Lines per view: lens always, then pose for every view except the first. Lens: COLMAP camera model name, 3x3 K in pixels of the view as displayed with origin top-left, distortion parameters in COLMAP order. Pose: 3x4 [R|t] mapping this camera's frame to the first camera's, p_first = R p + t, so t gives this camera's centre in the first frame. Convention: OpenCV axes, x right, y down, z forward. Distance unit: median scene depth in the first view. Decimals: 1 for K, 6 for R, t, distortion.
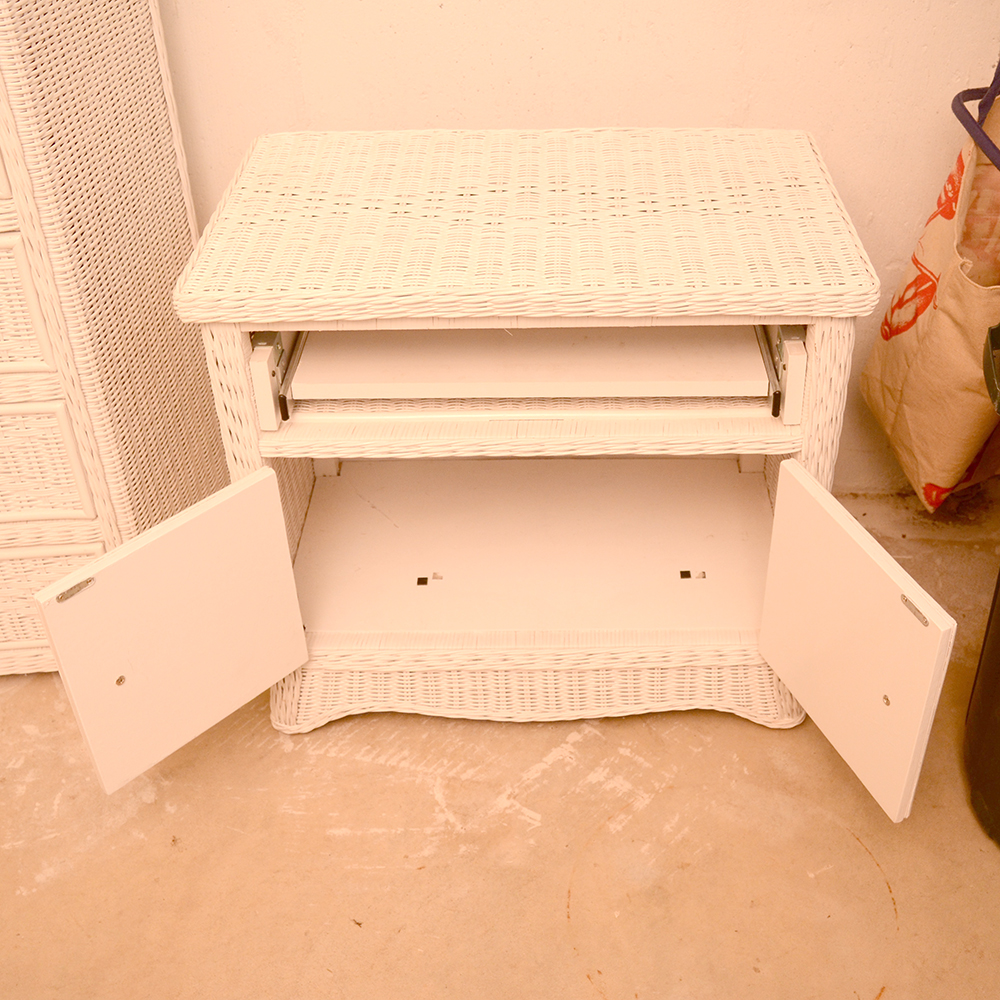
lens RADIAL K [[1375.5, 0, 500.0], [0, 1375.5, 500.0], [0, 0, 1]] dist [-0.096467, 0.002463]
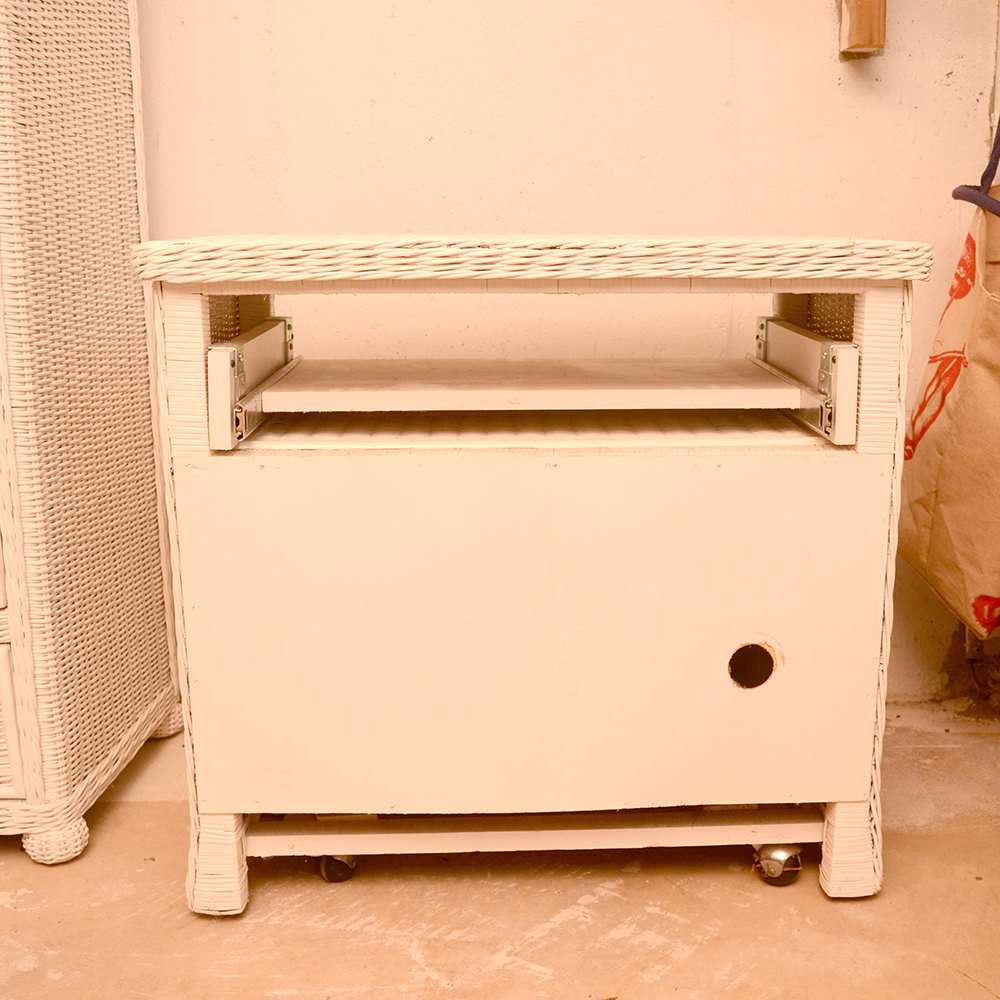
lens RADIAL K [[1413.8, 0, 556.8], [0, 1413.8, 498.9], [0, 0, 1]] dist [-0.101821, 0.029404]
pose [[0.995839, 0.015454, 0.089808, -0.040235], [0.024548, 0.903593, -0.427688, 0.317604], [-0.087760, 0.428113, 0.899454, 0.185265]]
